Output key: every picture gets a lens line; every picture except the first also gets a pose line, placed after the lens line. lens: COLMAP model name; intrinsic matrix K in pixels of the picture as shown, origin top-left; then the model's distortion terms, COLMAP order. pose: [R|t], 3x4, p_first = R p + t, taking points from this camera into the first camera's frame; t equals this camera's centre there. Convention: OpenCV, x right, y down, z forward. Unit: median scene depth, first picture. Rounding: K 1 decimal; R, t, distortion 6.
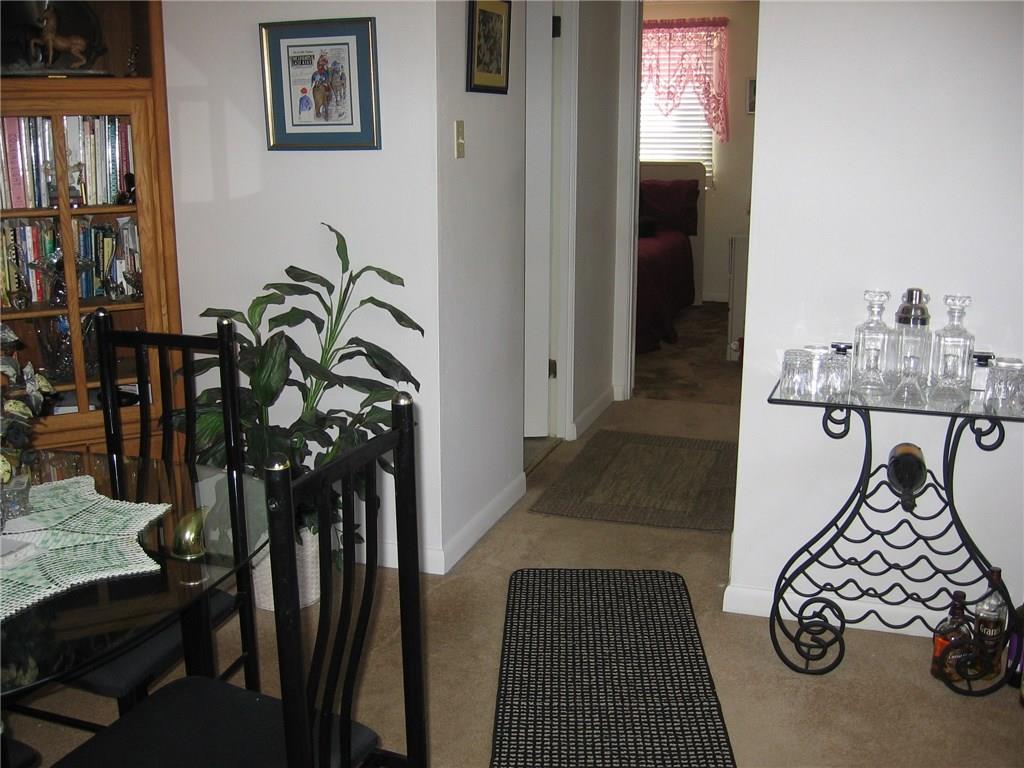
lens RADIAL K [[1088.8, 0, 511.4], [0, 1088.8, 384.2], [0, 0, 1]] dist [-0.103248, 0.000000]
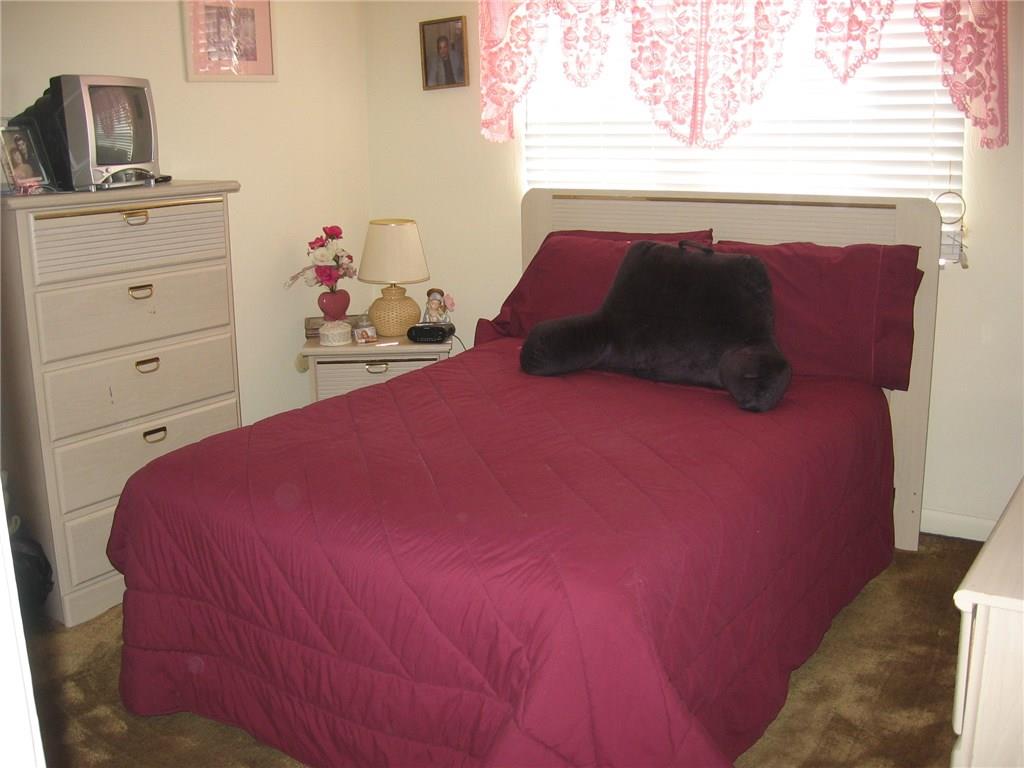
lens RADIAL K [[1088.8, 0, 508.3], [0, 1088.8, 384.9], [0, 0, 1]] dist [-0.103248, 0.000000]
pose [[0.964946, 0.046045, -0.258377, 0.136920], [-0.044232, 0.998939, 0.012828, -0.141971], [0.258693, -0.000950, 0.965959, 0.613019]]
